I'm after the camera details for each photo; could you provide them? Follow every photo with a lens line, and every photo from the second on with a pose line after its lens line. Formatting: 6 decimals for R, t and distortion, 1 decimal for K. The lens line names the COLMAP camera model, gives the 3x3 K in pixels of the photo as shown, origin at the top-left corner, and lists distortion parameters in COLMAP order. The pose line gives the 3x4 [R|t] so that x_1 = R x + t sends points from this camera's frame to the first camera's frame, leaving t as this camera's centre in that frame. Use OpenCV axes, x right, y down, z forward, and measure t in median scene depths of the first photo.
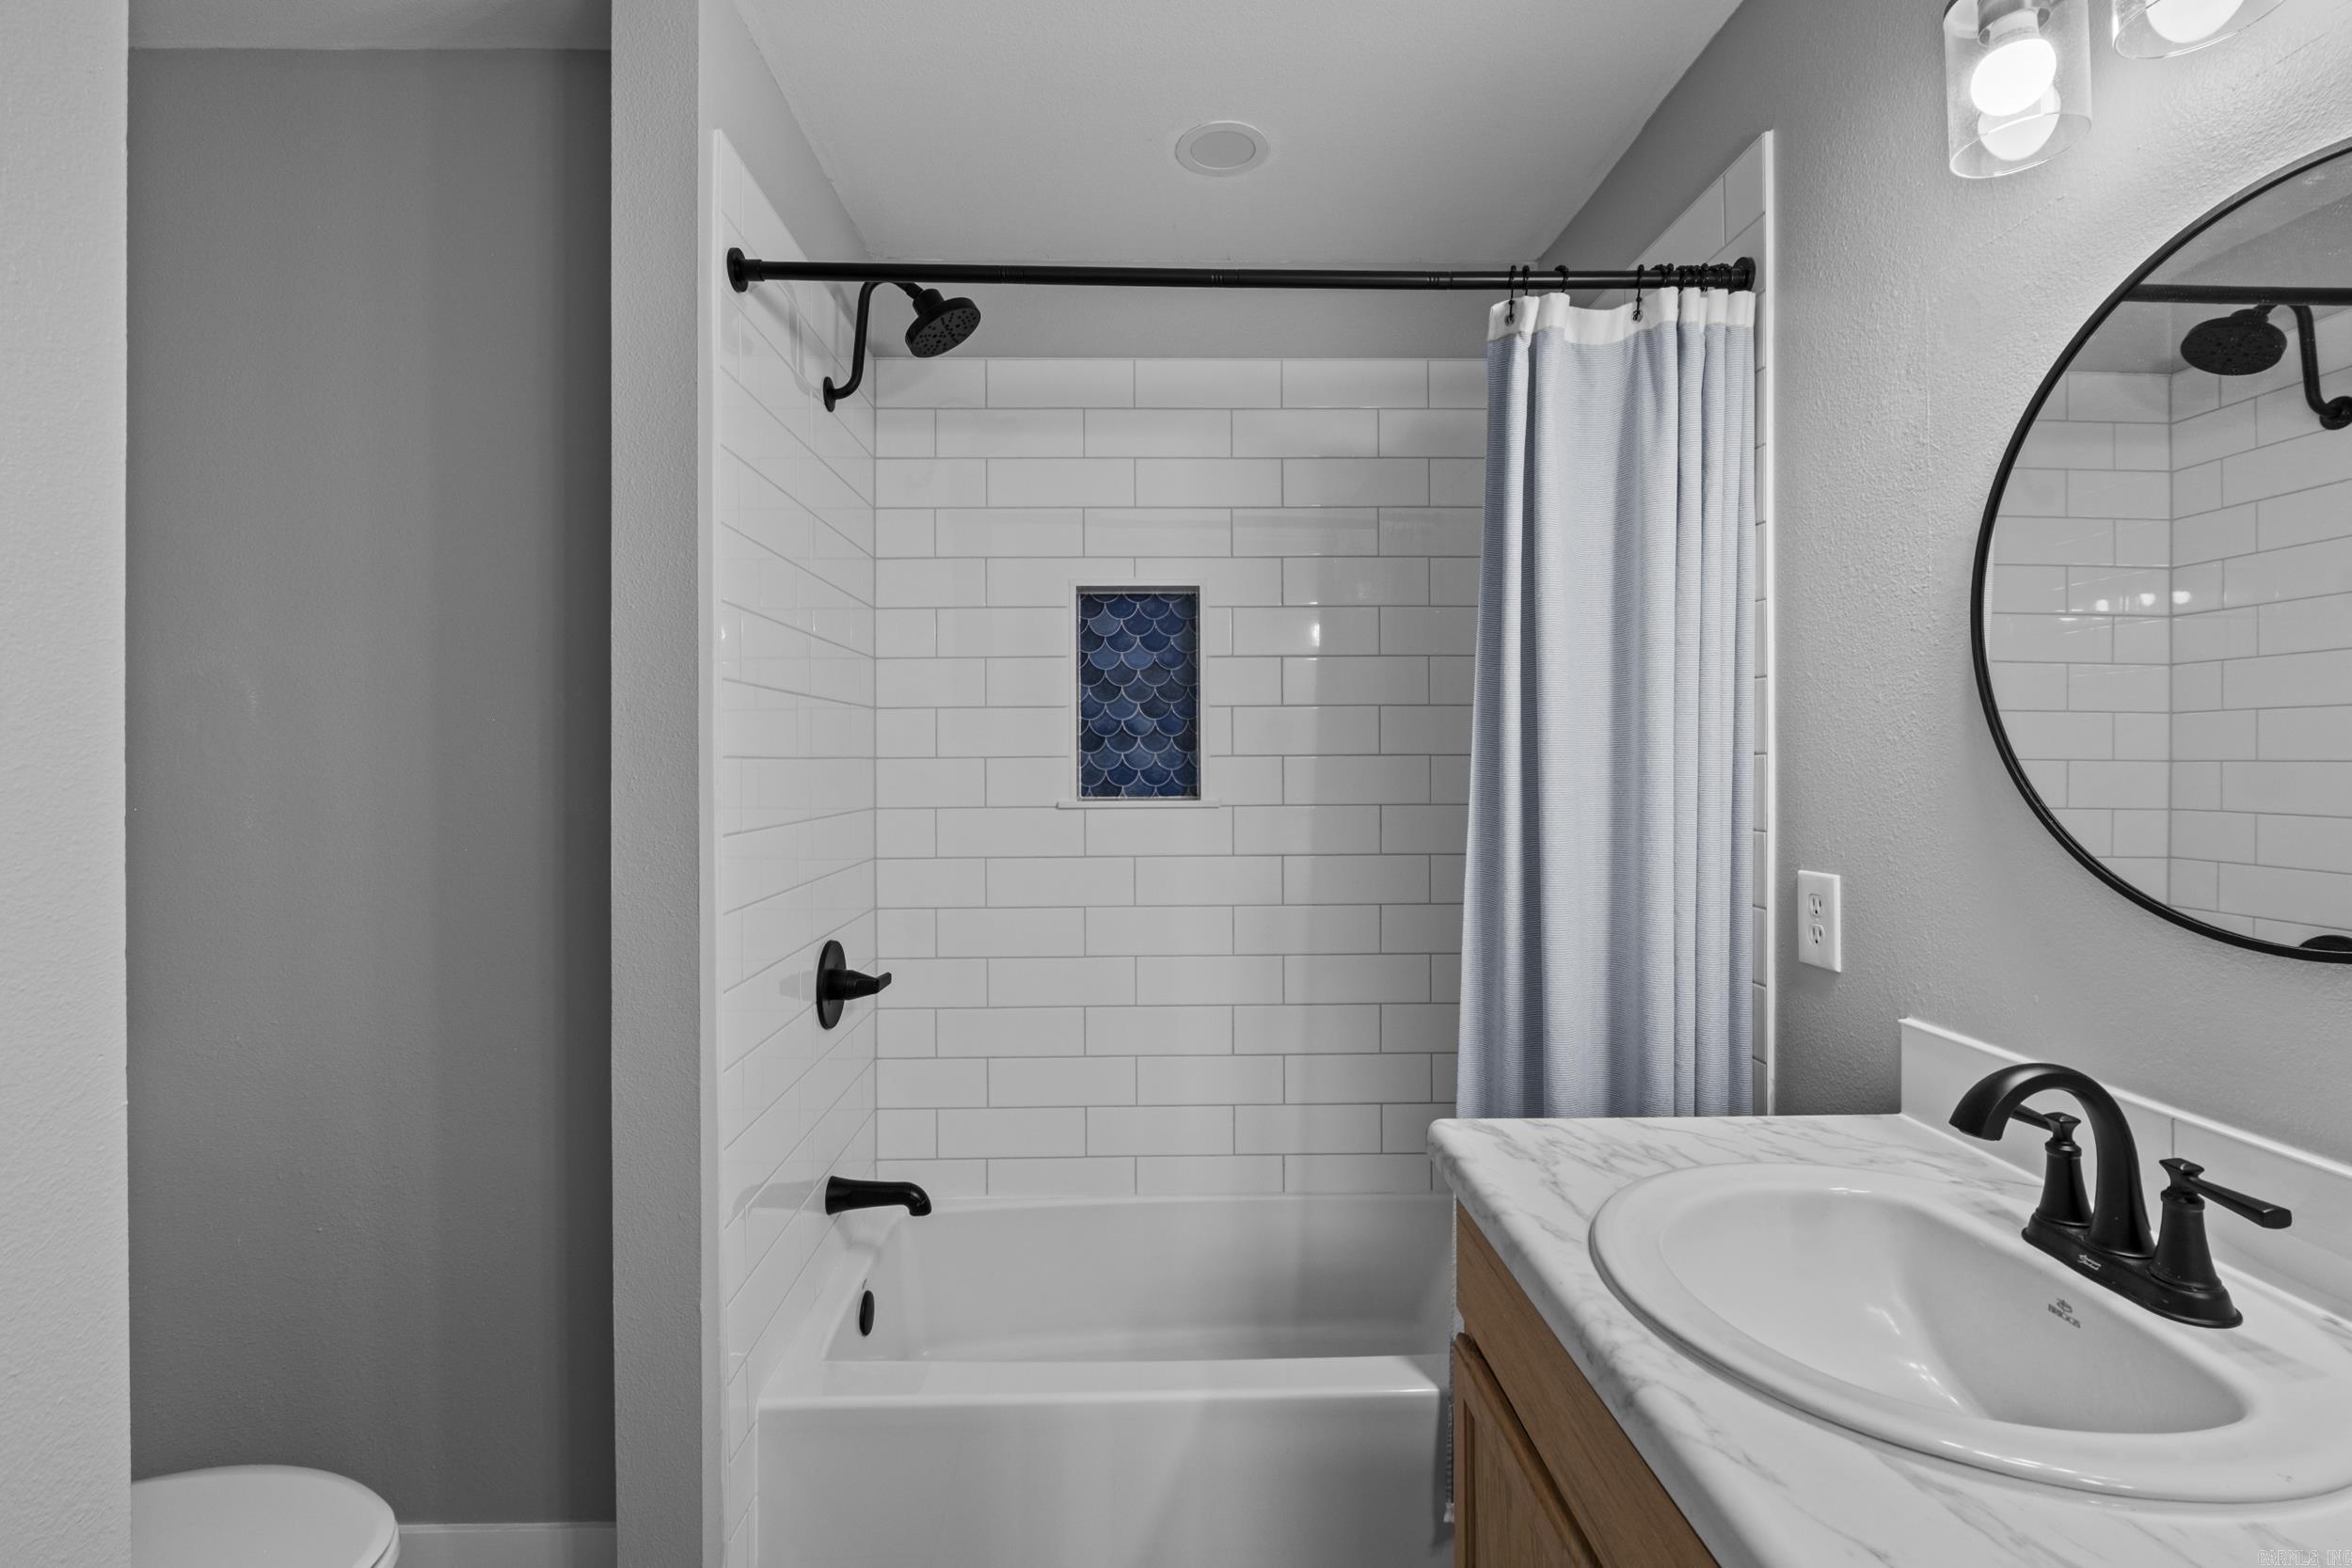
lens RADIAL K [[1046.2, 0, 1166.0], [0, 1046.2, 753.5], [0, 0, 1]] dist [-0.005983, 0.000312]
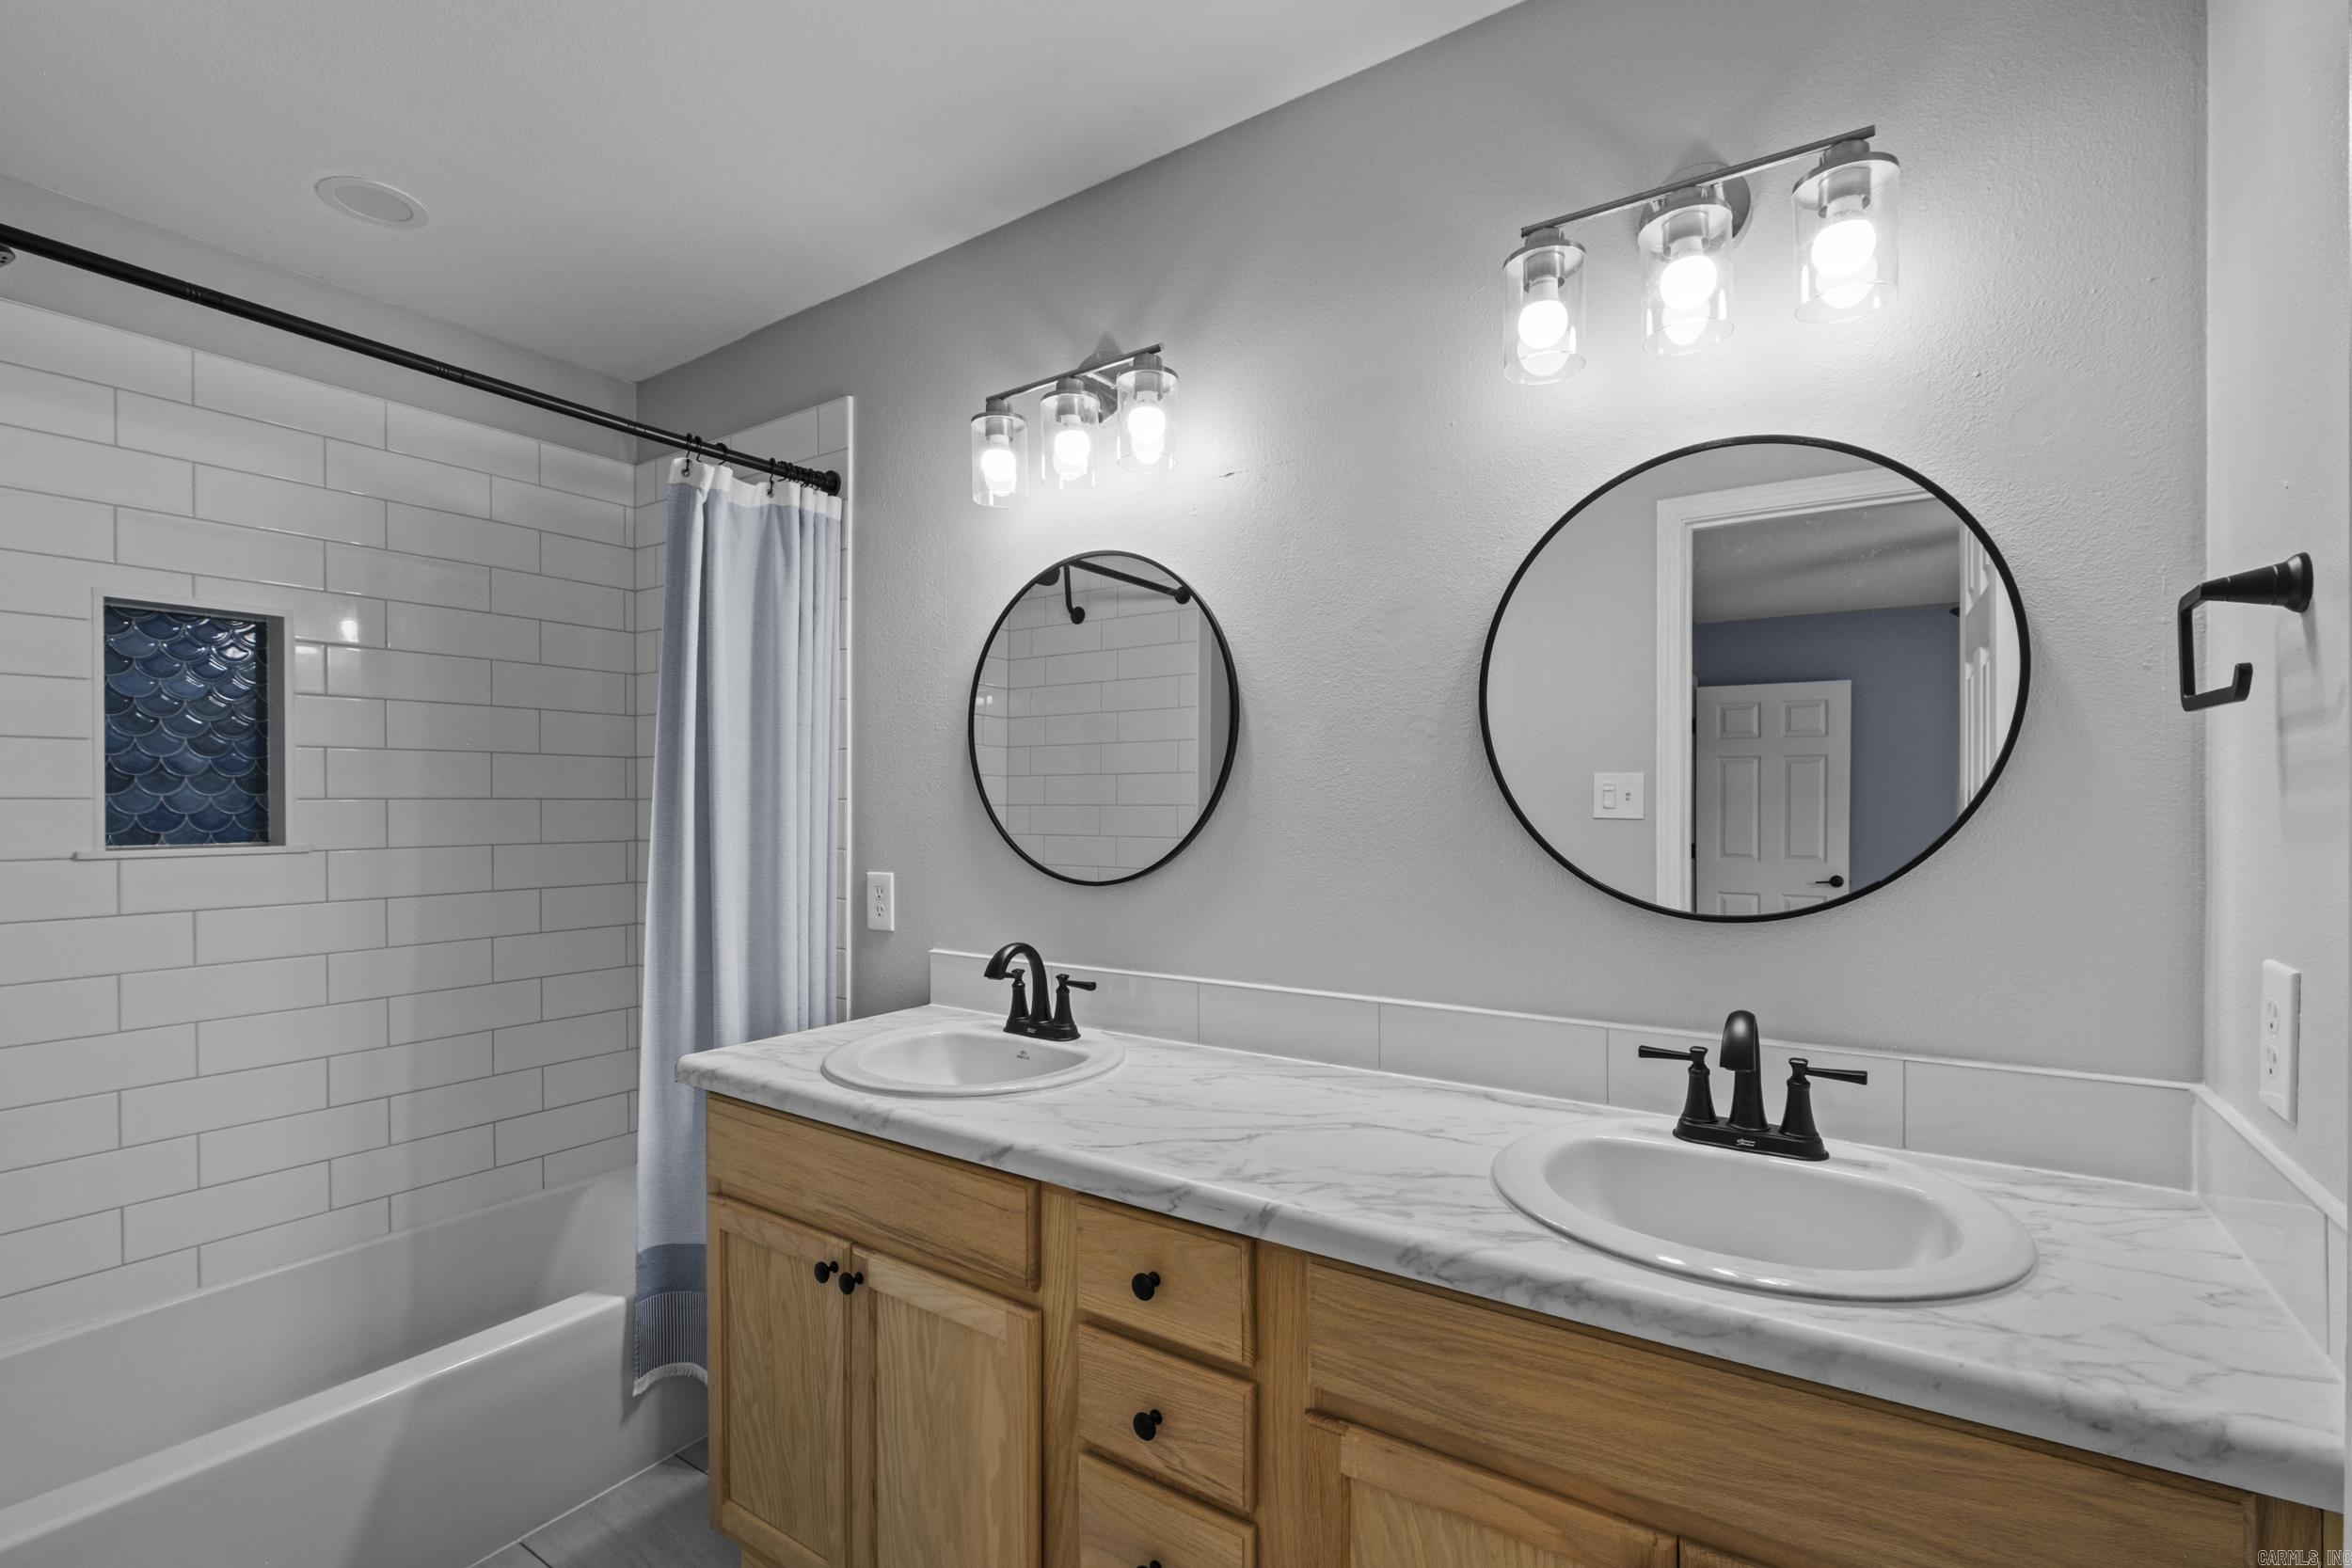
lens RADIAL K [[1035.4, 0, 1155.6], [0, 1035.4, 796.1], [0, 0, 1]] dist [-0.005845, -0.000191]
pose [[0.584699, 0.007689, 0.811214, -0.395898], [-0.004973, 0.999970, -0.005894, 0.002716], [-0.811235, -0.000588, 0.584720, -0.264645]]
